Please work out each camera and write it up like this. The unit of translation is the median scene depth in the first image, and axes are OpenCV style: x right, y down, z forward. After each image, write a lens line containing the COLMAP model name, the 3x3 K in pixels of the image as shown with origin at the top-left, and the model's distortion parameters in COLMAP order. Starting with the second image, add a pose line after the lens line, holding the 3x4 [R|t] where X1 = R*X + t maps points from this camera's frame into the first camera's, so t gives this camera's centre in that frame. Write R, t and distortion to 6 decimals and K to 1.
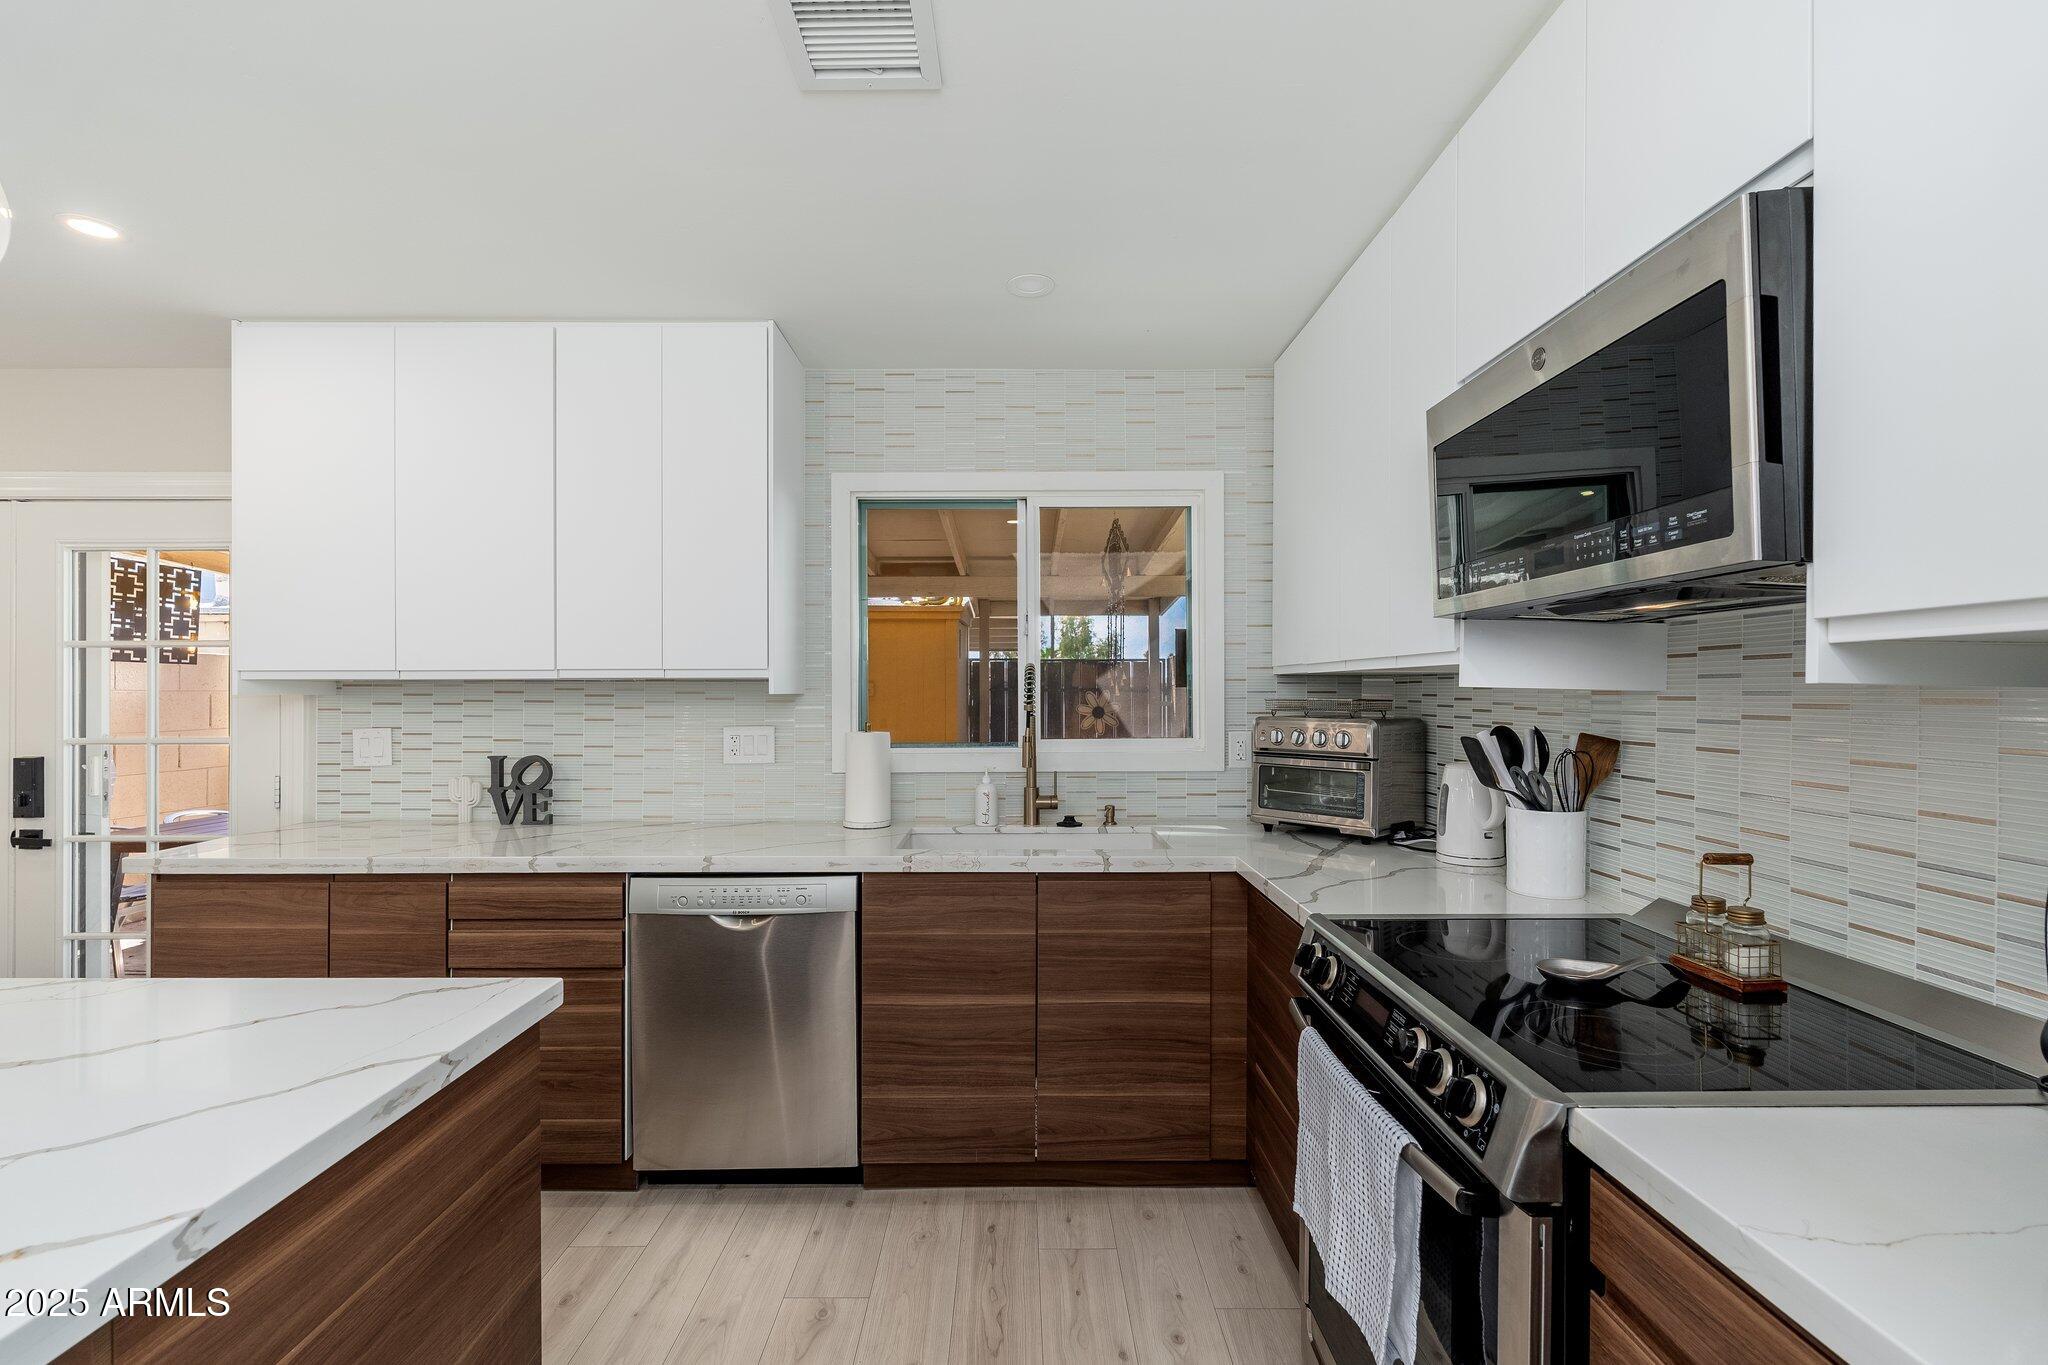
lens RADIAL K [[897.7, 0, 1020.8], [0, 897.7, 685.0], [0, 0, 1]] dist [-0.000441, 0.000137]
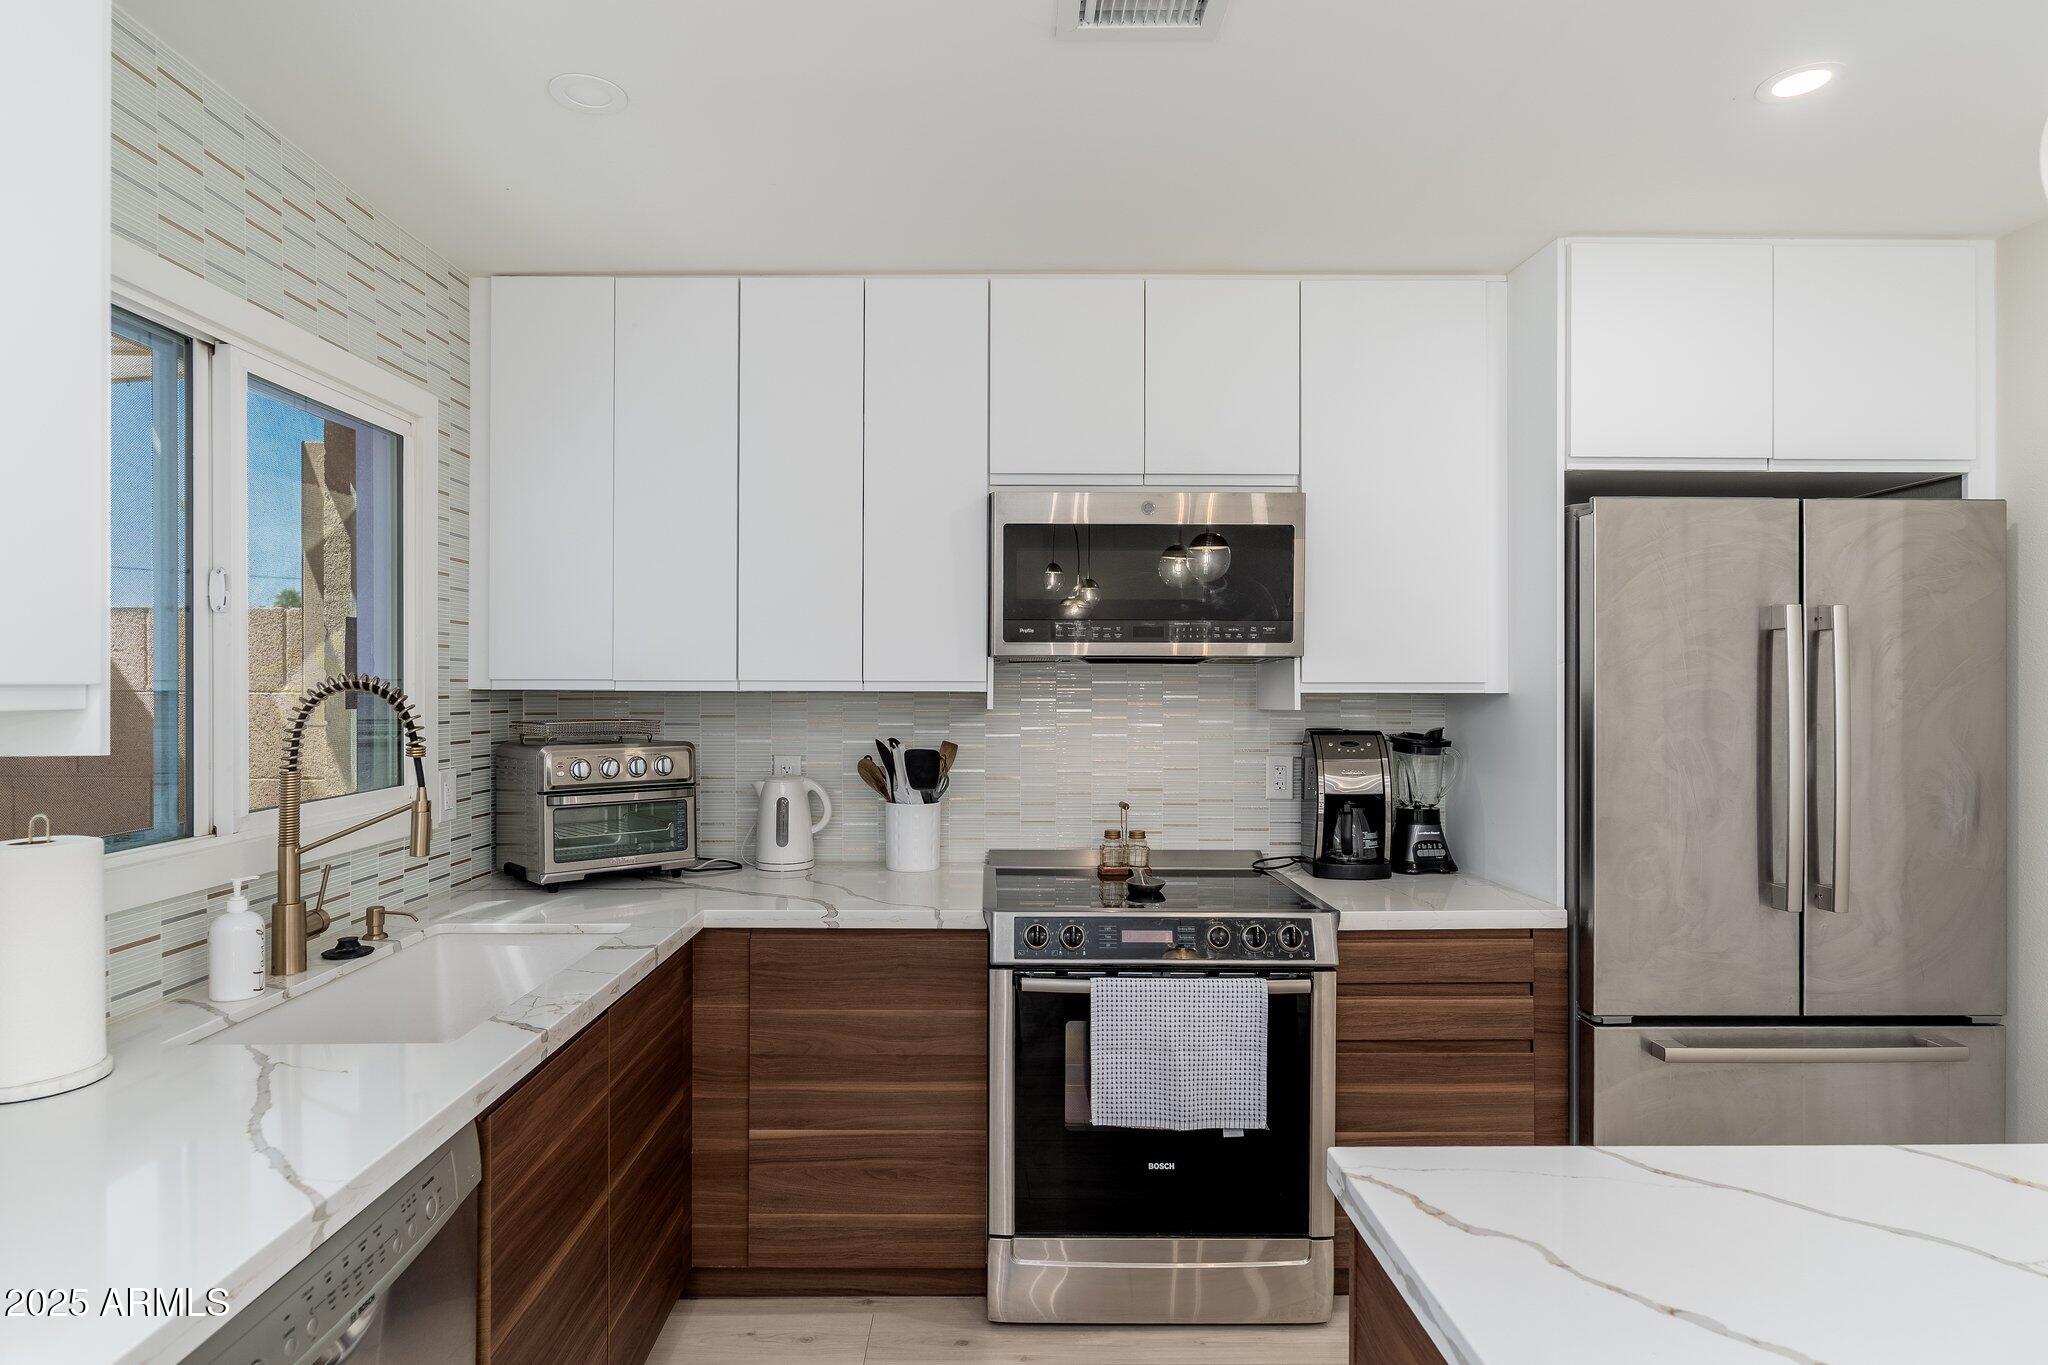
lens RADIAL K [[1083.7, 0, 986.6], [0, 1083.7, 682.2], [0, 0, 1]] dist [-0.002501, -0.000683]
pose [[0.013695, 0.005533, 0.999891, -0.633368], [-0.007504, 0.999957, -0.005430, -0.016957], [-0.999878, -0.007429, 0.013736, 0.579492]]
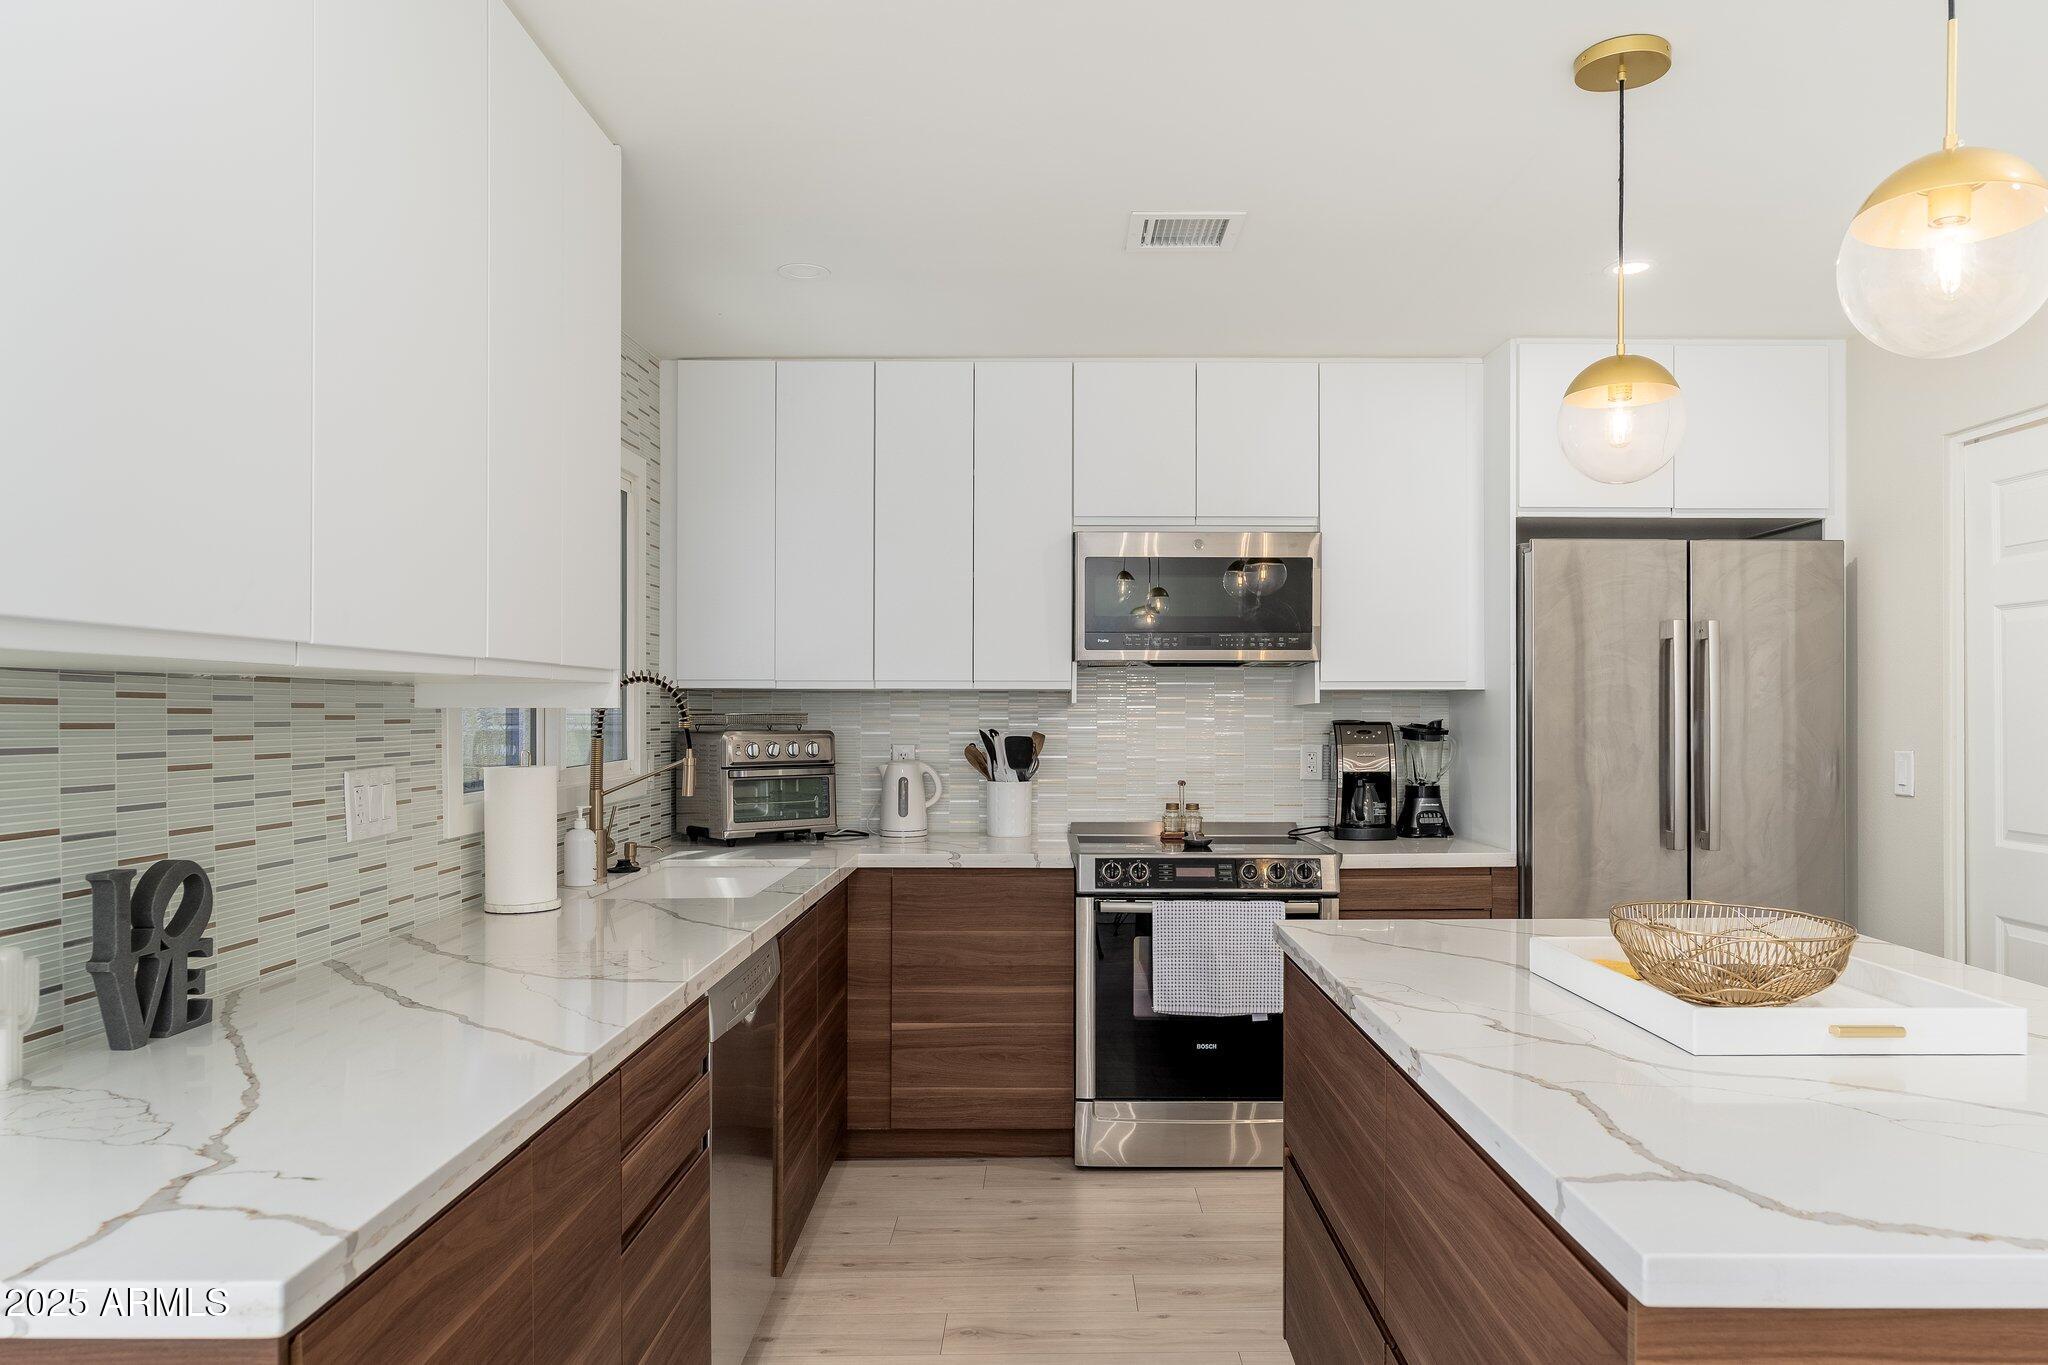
lens RADIAL K [[1316.8, 0, 1038.8], [0, 1316.8, 699.0], [0, 0, 1]] dist [-0.000053, -0.000154]
pose [[0.015644, 0.008811, 0.999839, -1.125953], [-0.006432, 0.999941, -0.008712, 0.009293], [-0.999857, -0.006295, 0.015700, 0.604650]]
